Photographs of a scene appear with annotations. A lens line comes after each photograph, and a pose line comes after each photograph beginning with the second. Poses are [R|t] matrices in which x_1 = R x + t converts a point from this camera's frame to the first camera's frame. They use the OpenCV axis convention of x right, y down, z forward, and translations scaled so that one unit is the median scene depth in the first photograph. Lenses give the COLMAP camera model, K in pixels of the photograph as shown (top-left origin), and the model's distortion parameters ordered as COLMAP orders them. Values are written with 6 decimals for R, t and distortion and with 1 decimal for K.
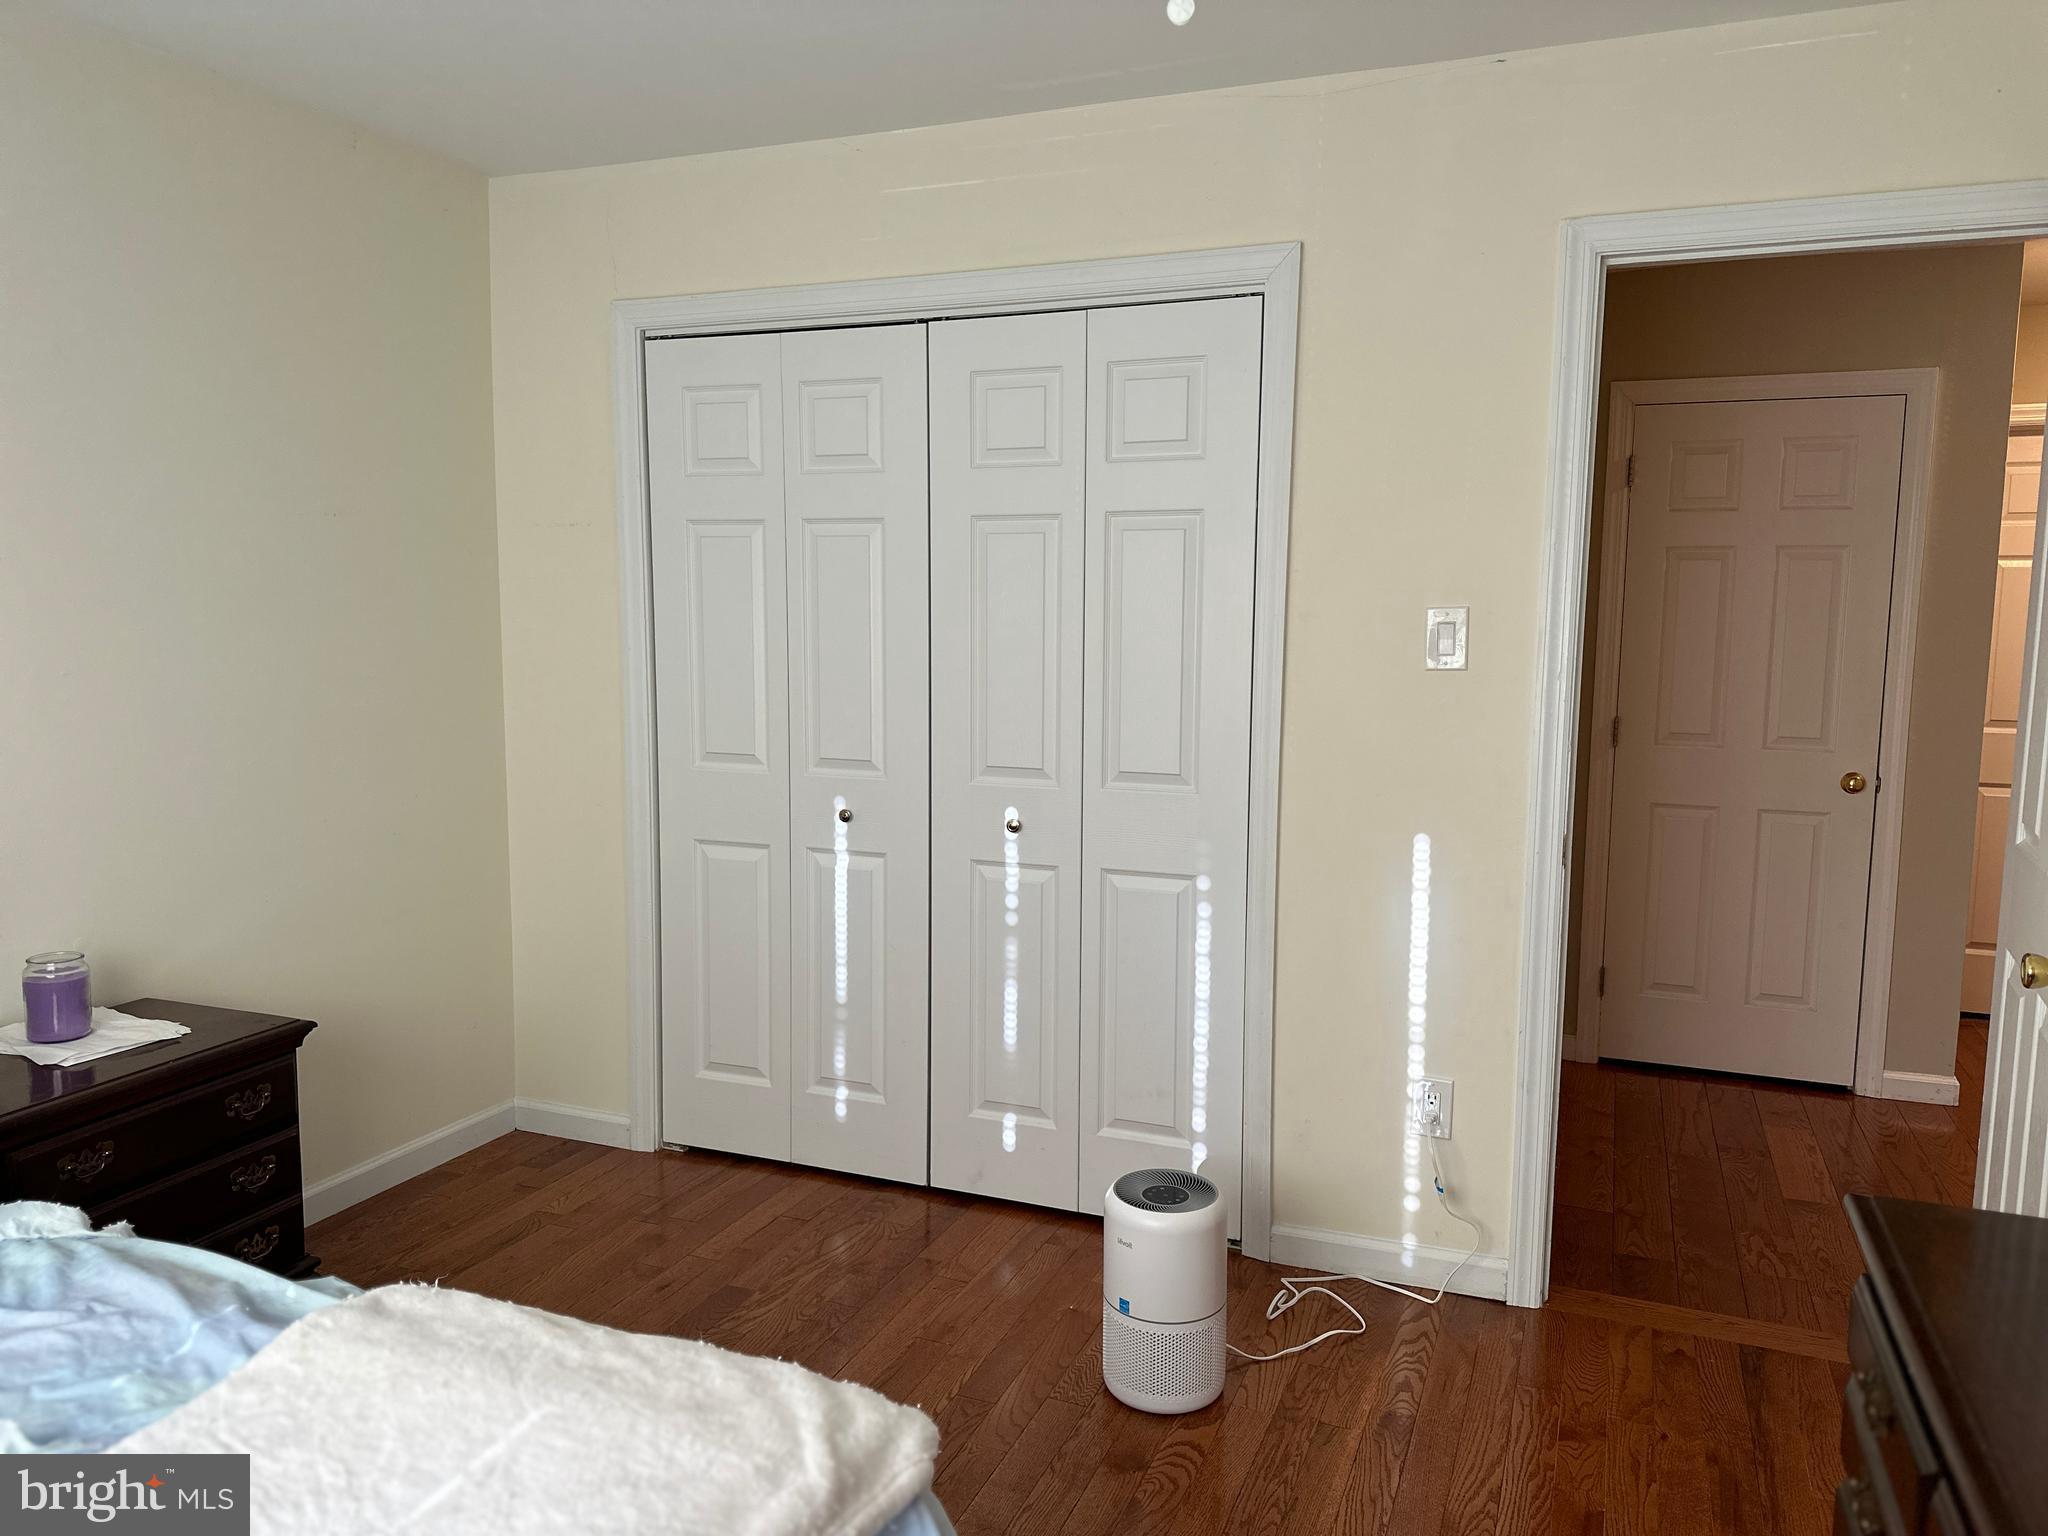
lens RADIAL K [[1421.2, 0, 1020.2], [0, 1421.2, 777.5], [0, 0, 1]] dist [0.134594, -0.187984]
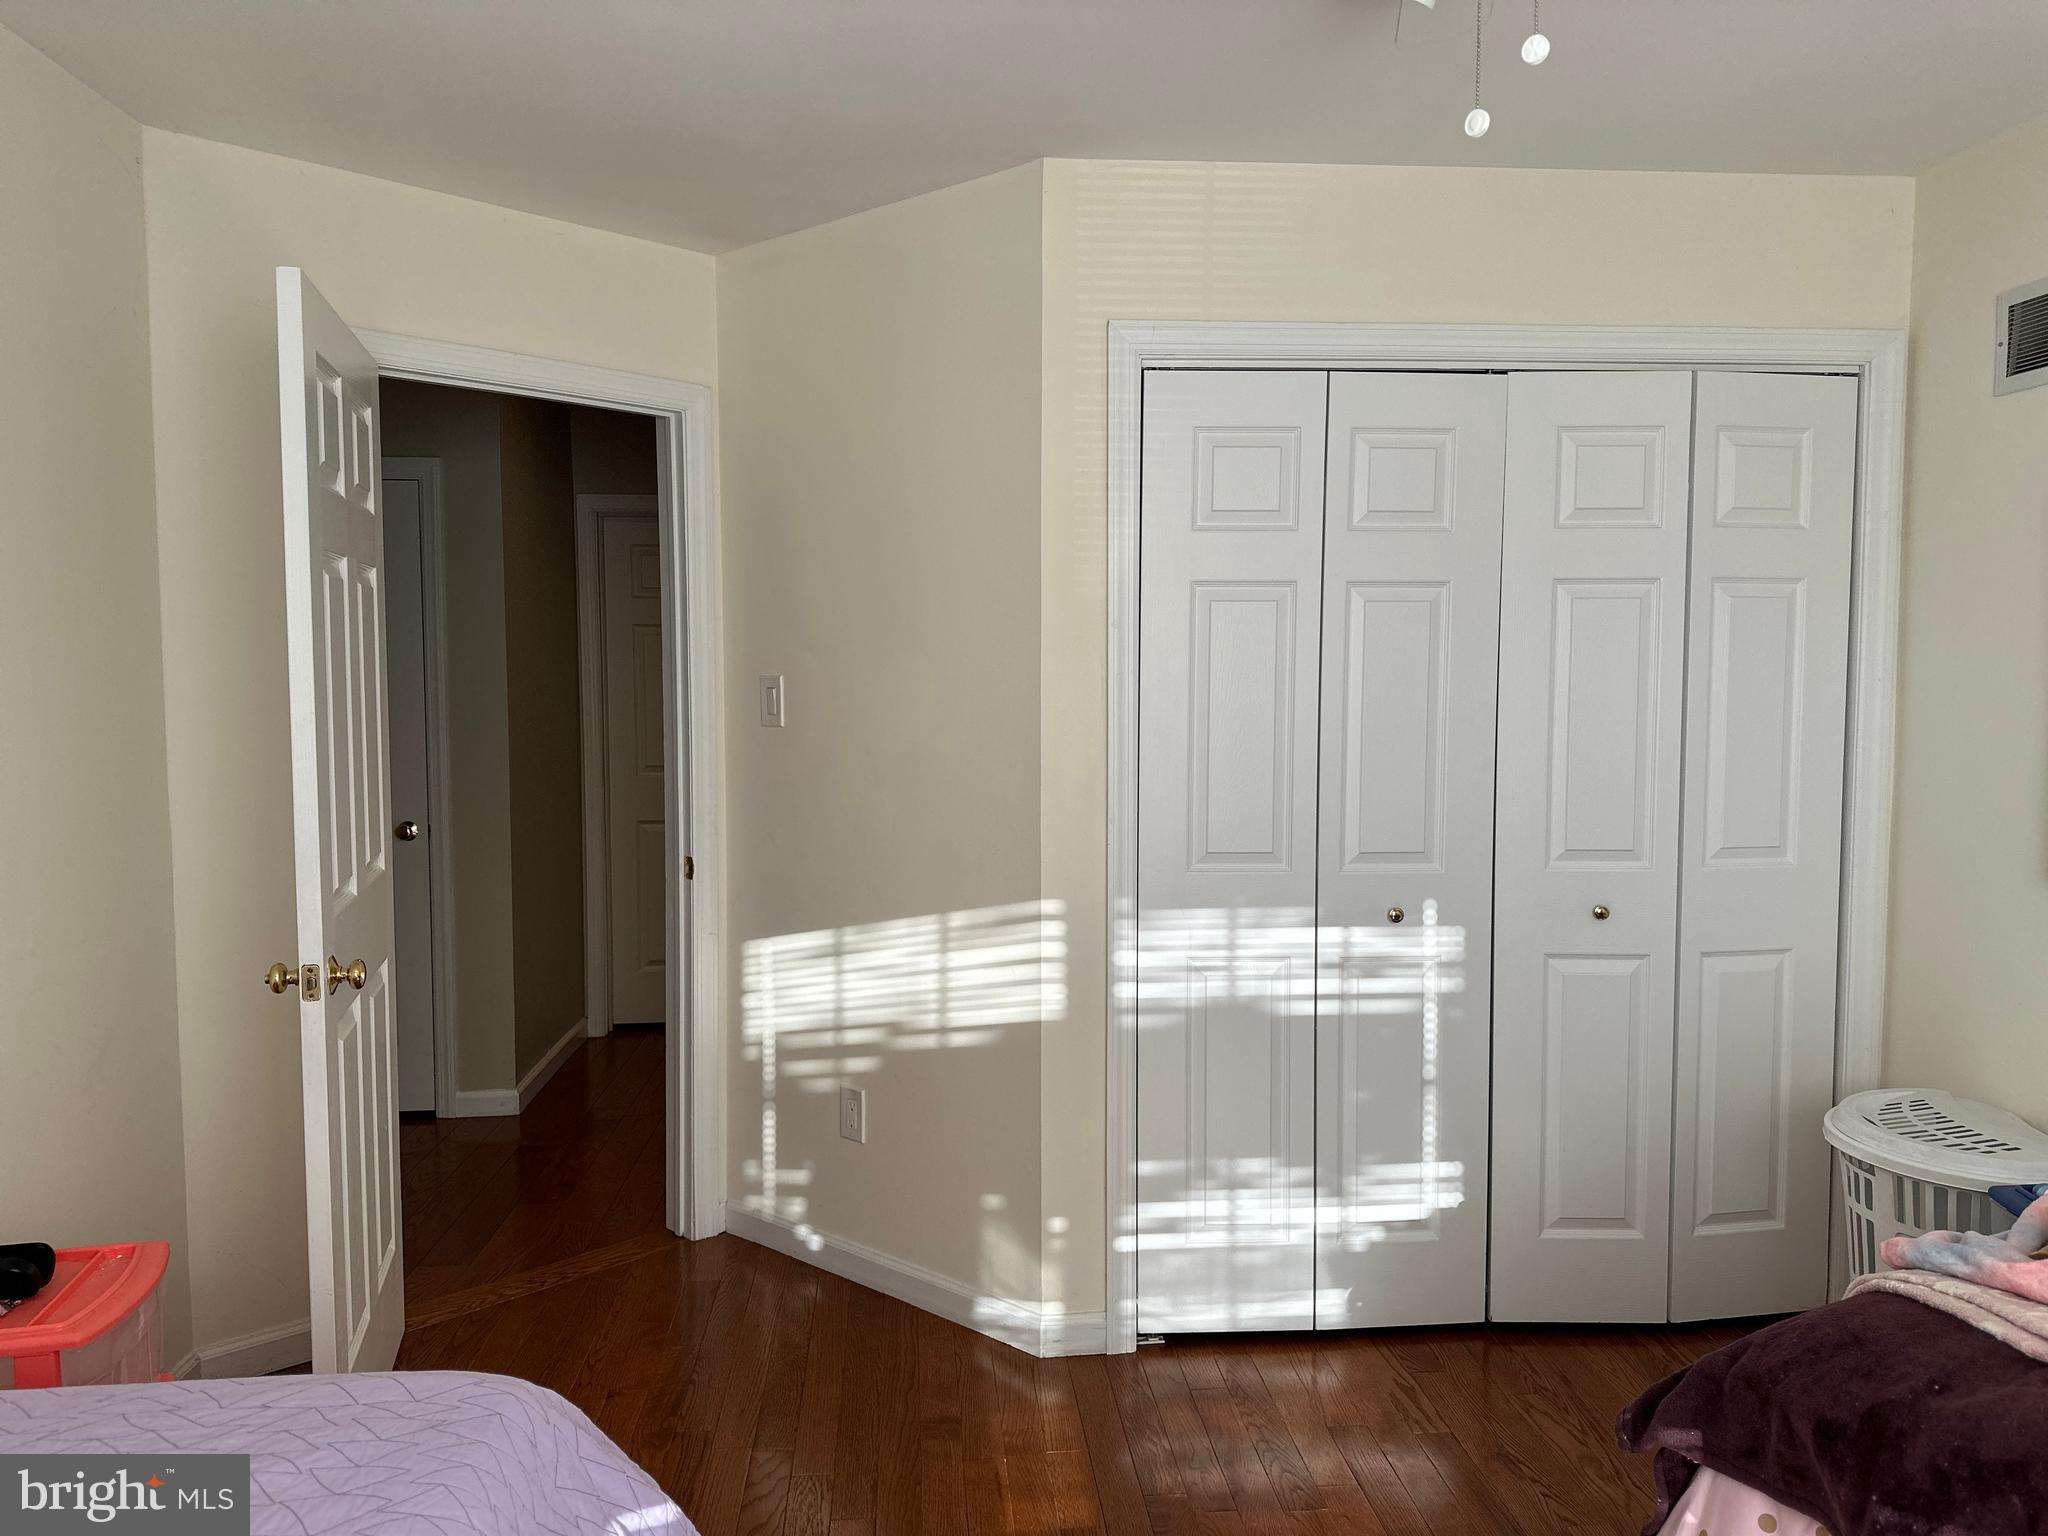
lens RADIAL K [[1421.2, 0, 1020.2], [0, 1421.2, 777.5], [0, 0, 1]] dist [0.134594, -0.187984]
pose [[0.899910, -0.031919, 0.434907, -0.653679], [0.053643, 0.997846, -0.037765, -0.034280], [-0.432764, 0.057315, 0.899683, 0.276135]]
